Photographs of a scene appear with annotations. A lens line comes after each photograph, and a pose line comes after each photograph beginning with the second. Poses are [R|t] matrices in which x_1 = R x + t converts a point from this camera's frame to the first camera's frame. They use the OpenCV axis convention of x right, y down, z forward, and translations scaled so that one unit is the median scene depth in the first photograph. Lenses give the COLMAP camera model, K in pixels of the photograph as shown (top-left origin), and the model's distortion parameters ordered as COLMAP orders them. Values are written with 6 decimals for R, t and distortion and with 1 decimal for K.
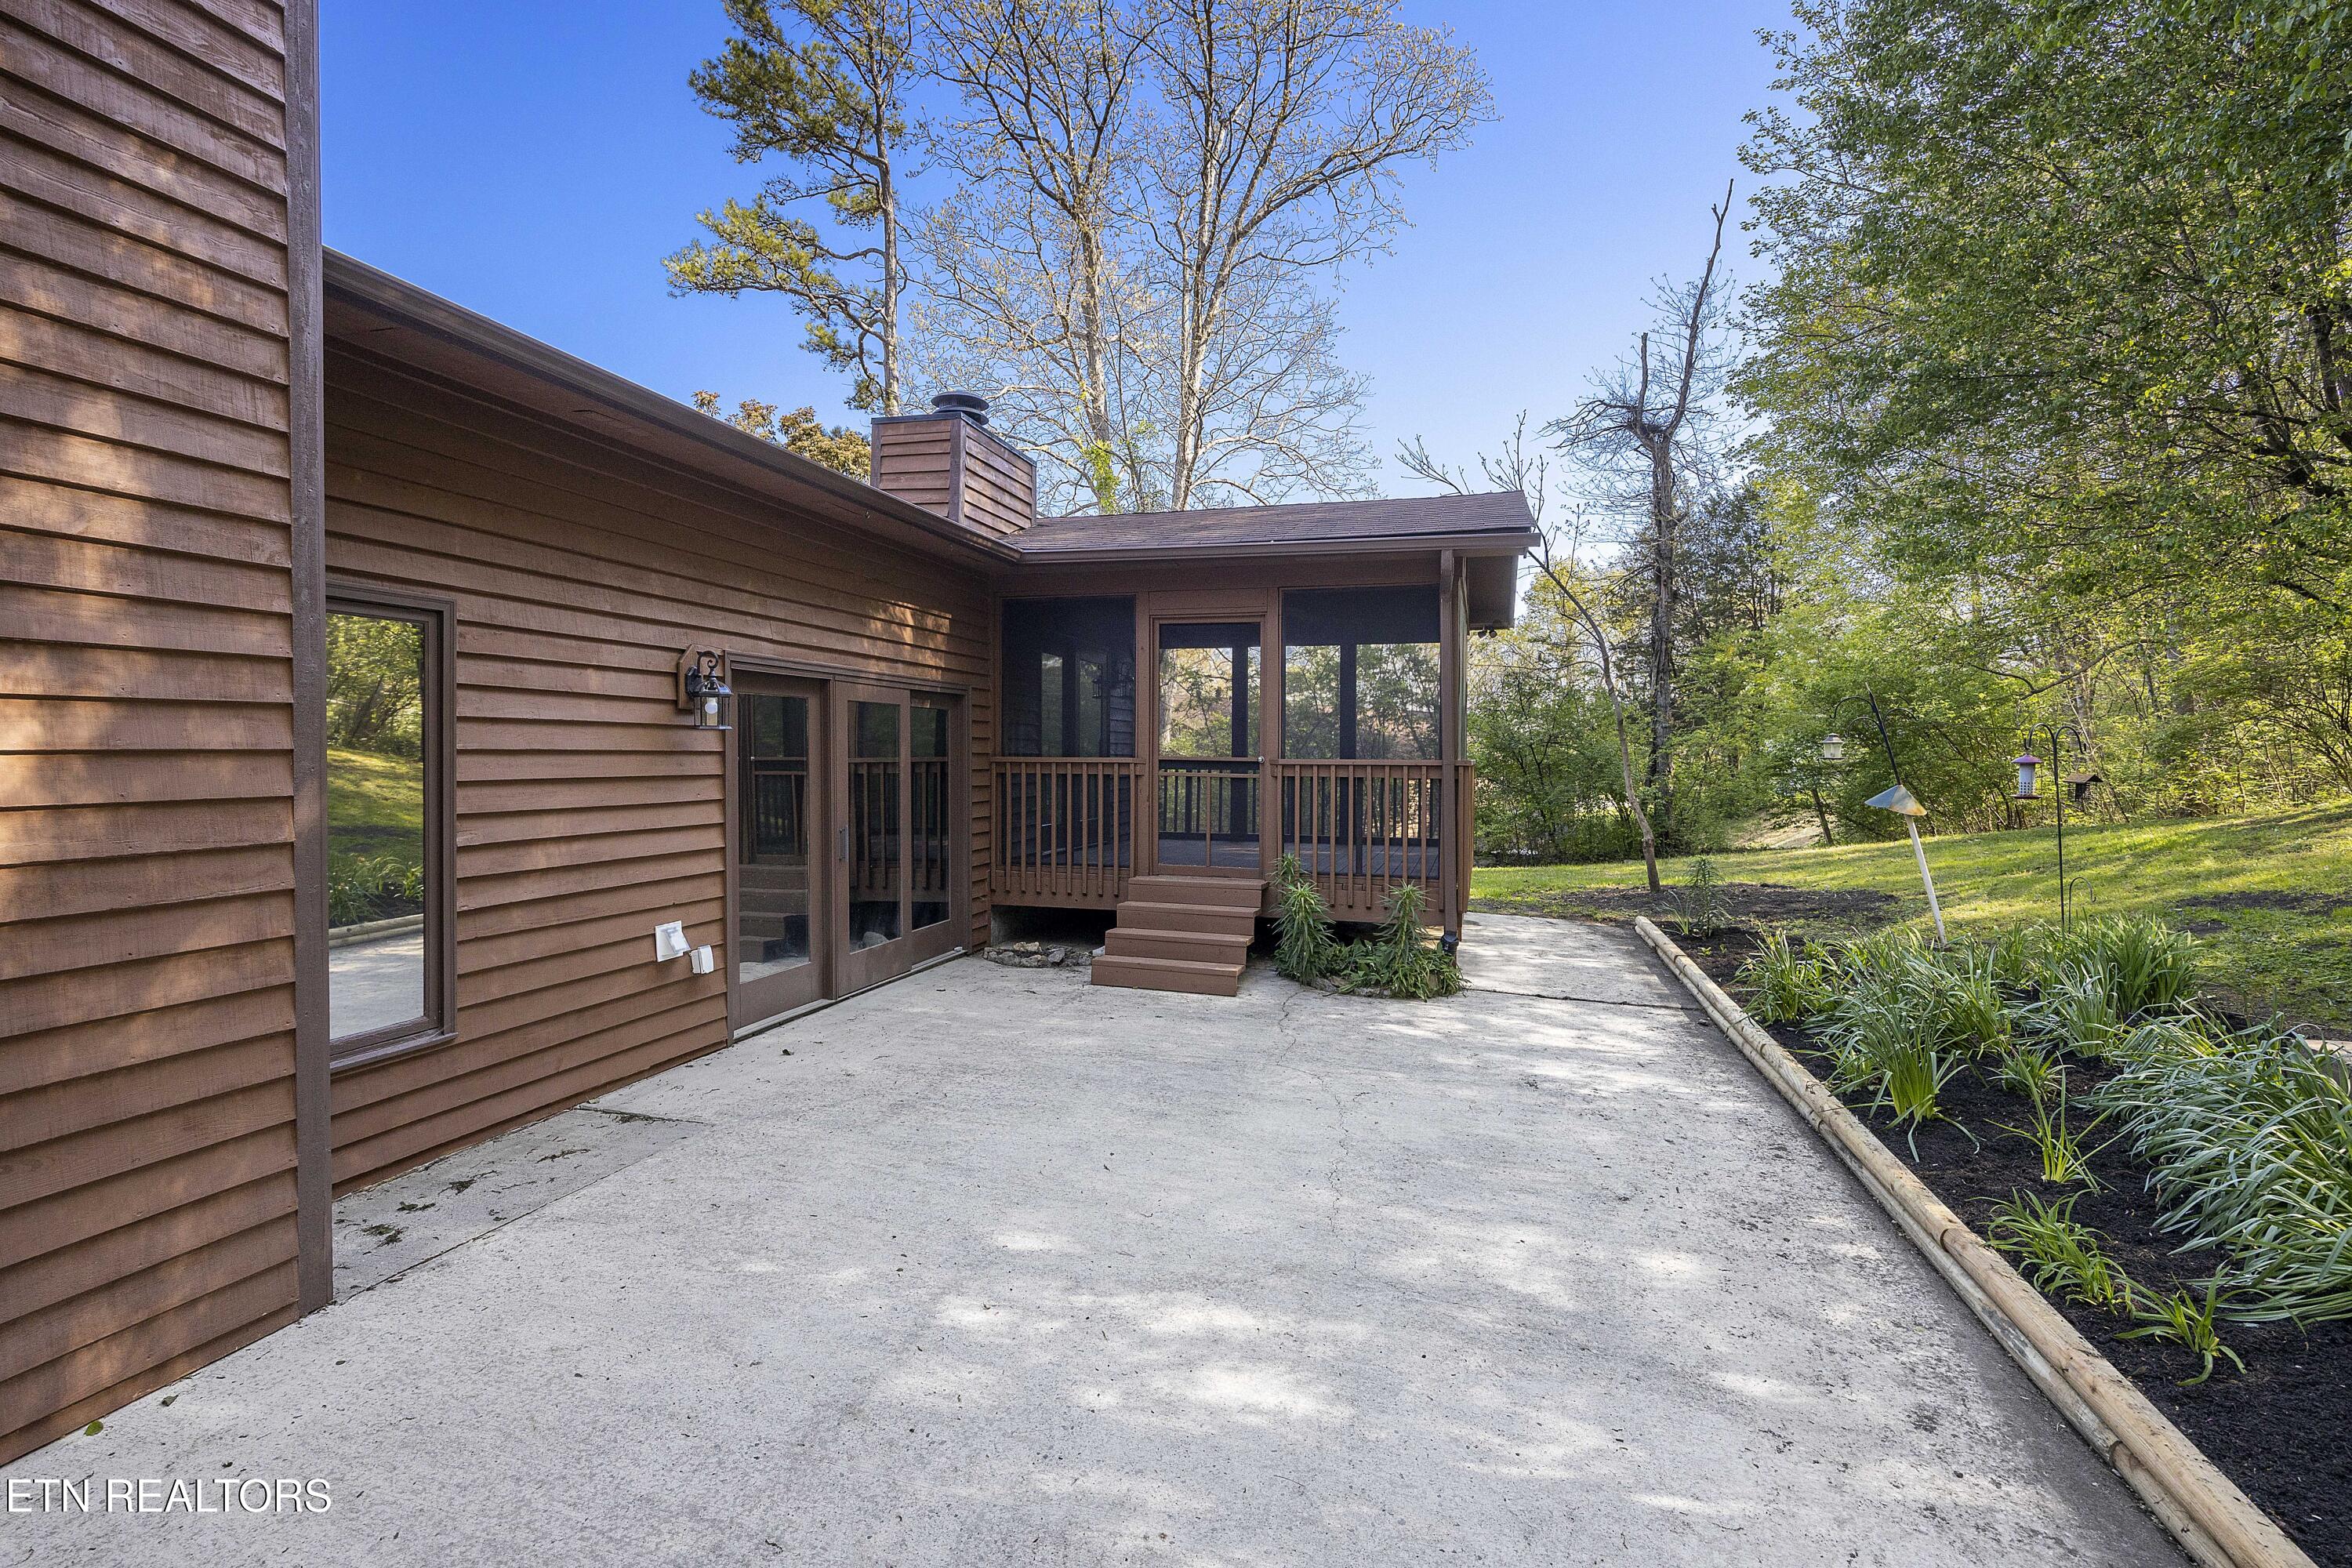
lens RADIAL K [[1145.9, 0, 1175.6], [0, 1145.9, 771.5], [0, 0, 1]] dist [0.002242, 0.000580]
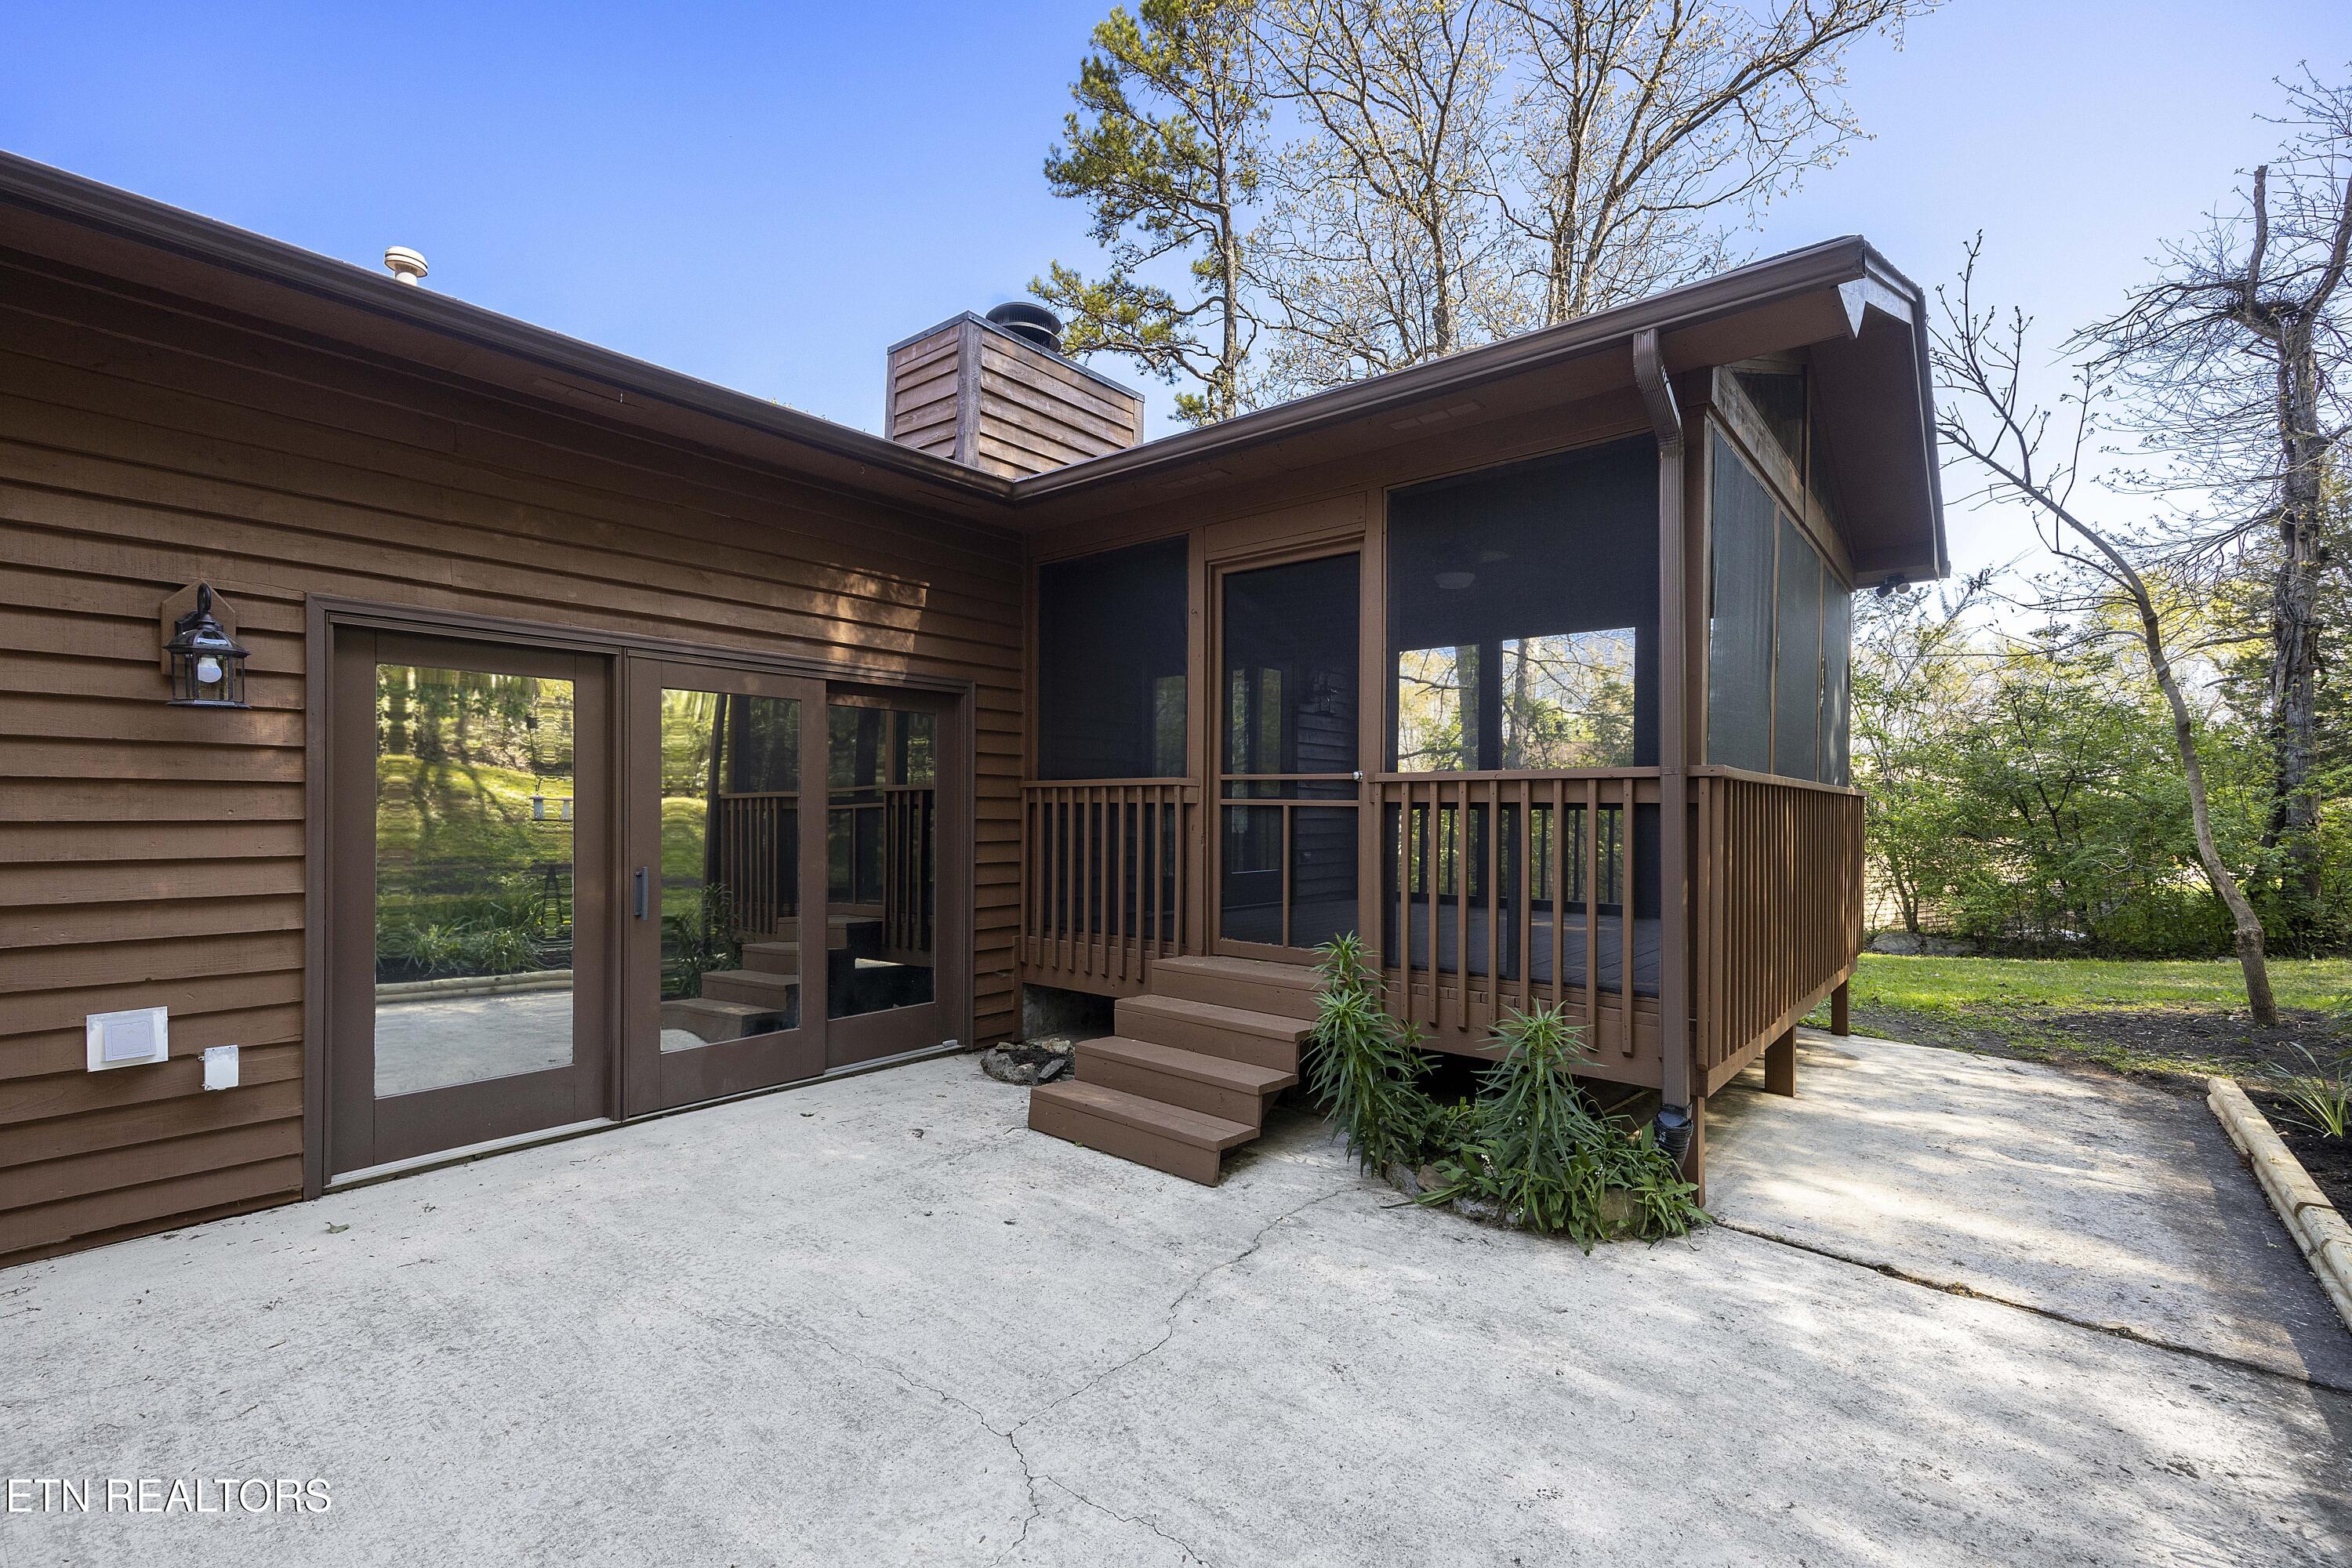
lens RADIAL K [[1046.6, 0, 1169.2], [0, 1046.6, 816.9], [0, 0, 1]] dist [0.011256, -0.001131]
pose [[0.911232, 0.000393, -0.411893, 0.195142], [-0.006442, 0.999891, -0.013298, 0.017490], [0.411843, 0.014771, 0.911135, 0.419496]]
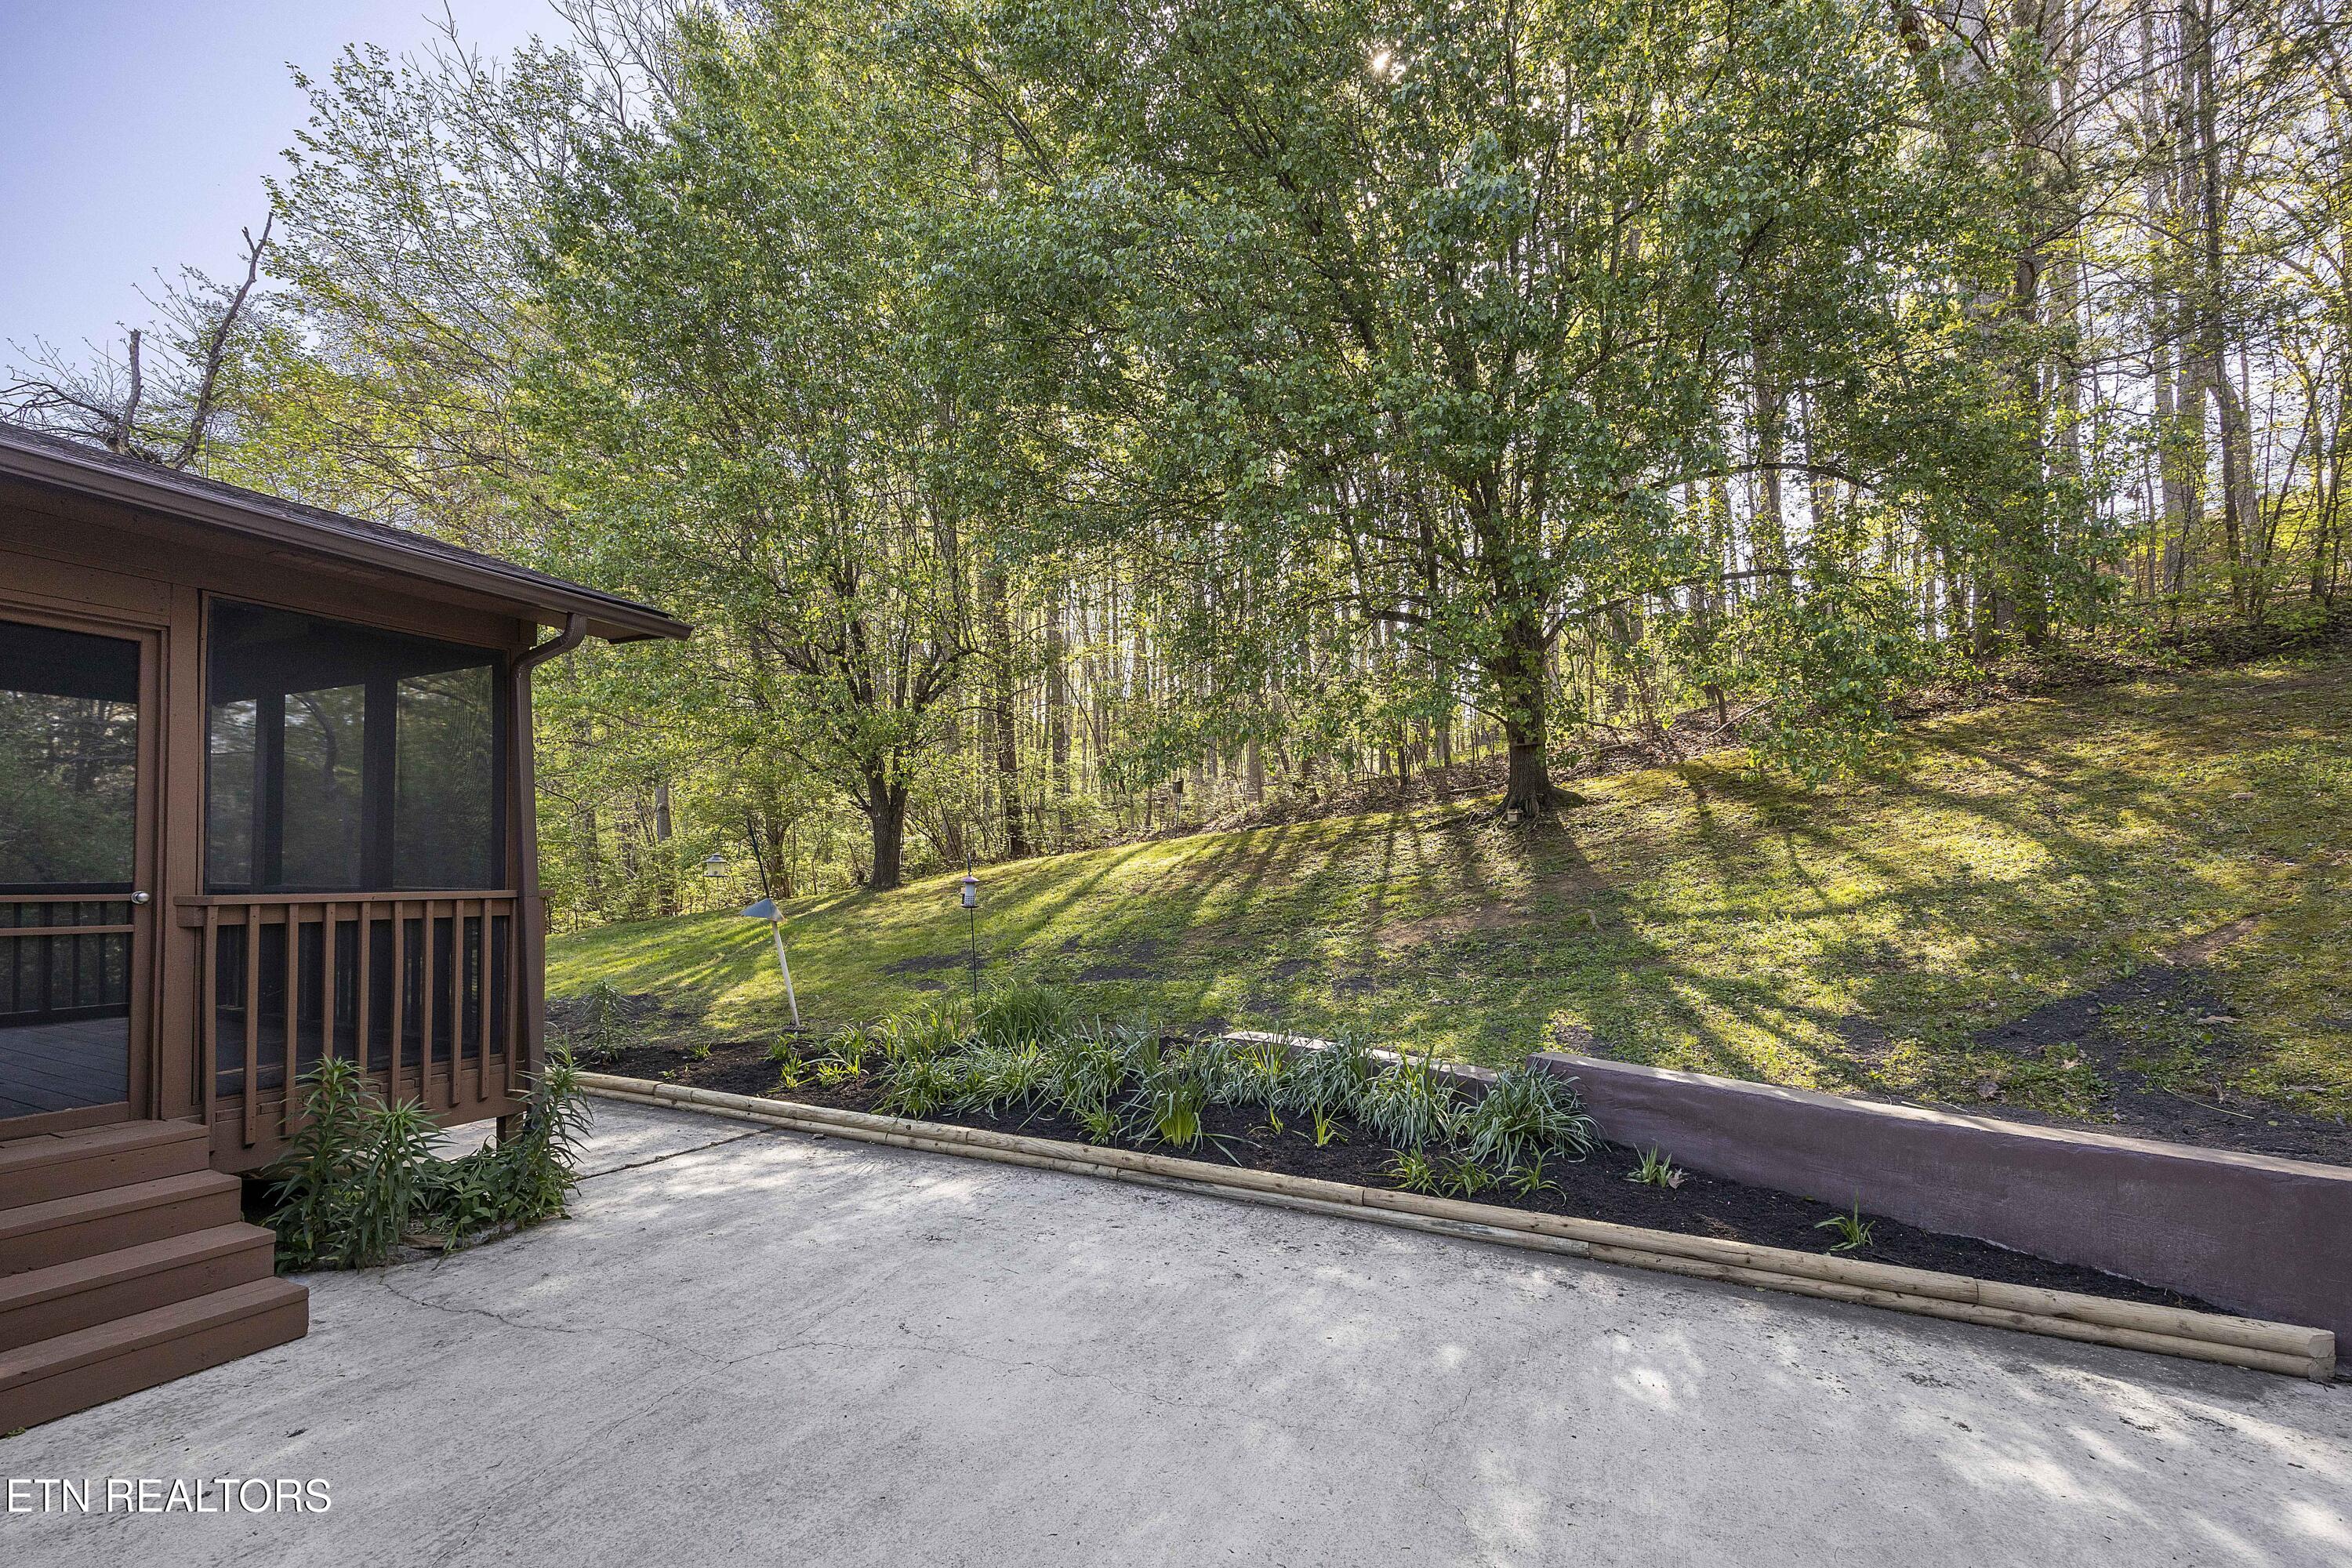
lens RADIAL K [[957.1, 0, 1187.6], [0, 957.1, 852.9], [0, 0, 1]] dist [0.000109, 0.000008]
pose [[0.168402, 0.007130, 0.985693, -0.265307], [0.008185, 0.999929, -0.008632, -0.021865], [-0.985684, 0.009521, 0.168331, 0.406901]]
